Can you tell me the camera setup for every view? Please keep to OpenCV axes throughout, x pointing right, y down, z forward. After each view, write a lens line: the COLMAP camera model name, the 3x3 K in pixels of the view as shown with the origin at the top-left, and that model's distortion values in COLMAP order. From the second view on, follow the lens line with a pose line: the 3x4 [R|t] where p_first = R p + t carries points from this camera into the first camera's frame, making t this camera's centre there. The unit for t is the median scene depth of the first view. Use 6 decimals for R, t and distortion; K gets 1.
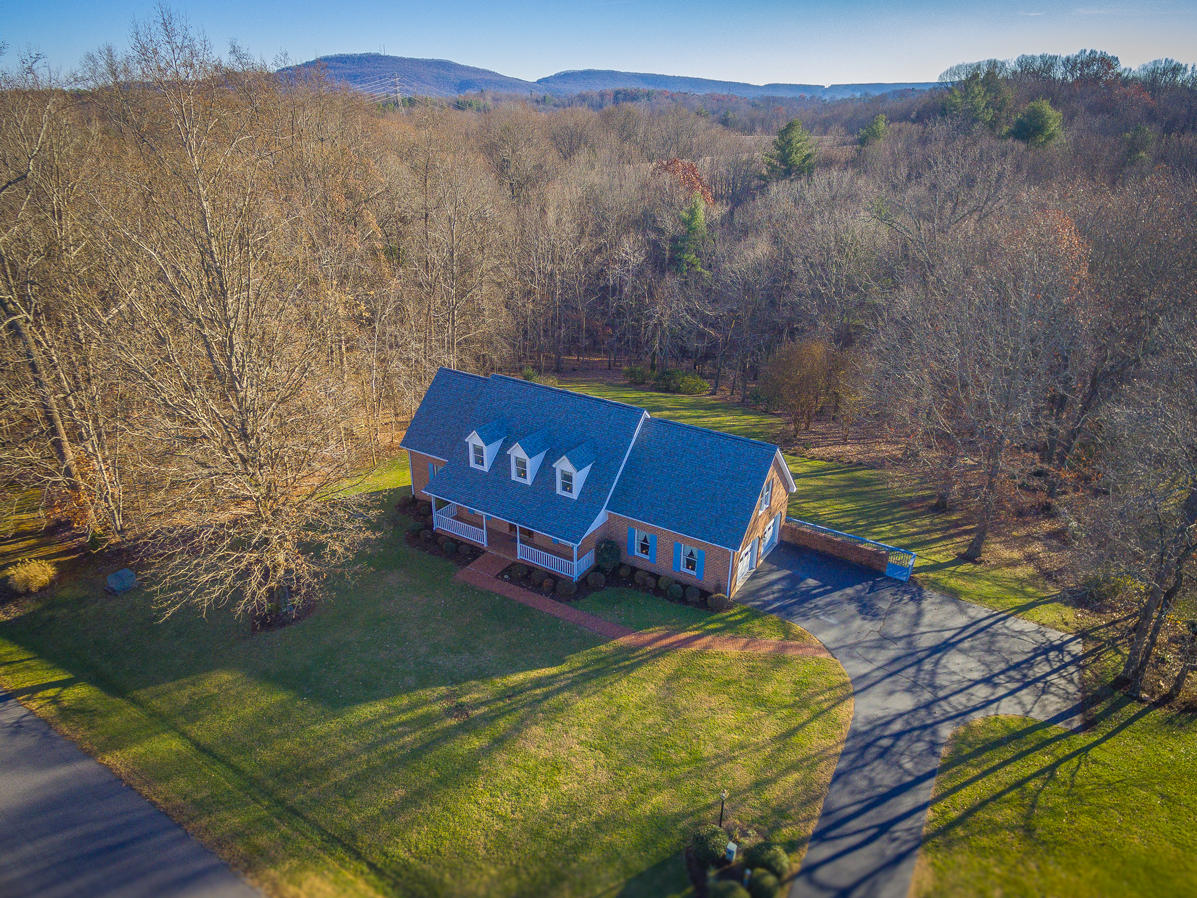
lens RADIAL K [[806.7, 0, 598.5], [0, 806.7, 449.0], [0, 0, 1]] dist [0.055863, -0.070608]
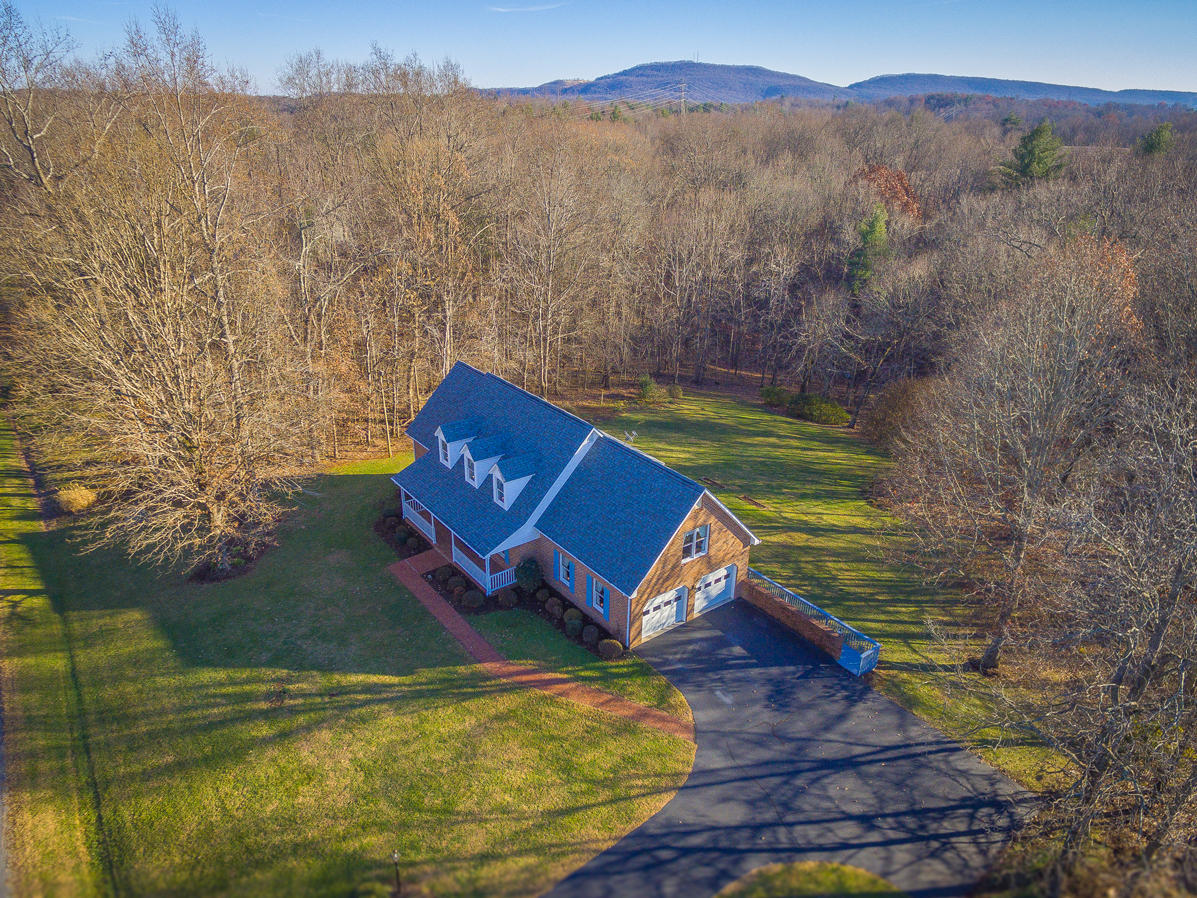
lens RADIAL K [[806.7, 0, 598.5], [0, 806.7, 449.0], [0, 0, 1]] dist [0.055863, -0.070608]
pose [[0.935067, 0.140221, -0.325559, 0.404640], [-0.142548, 0.989645, 0.016825, -0.044283], [0.324547, 0.030675, 0.945372, 0.142694]]
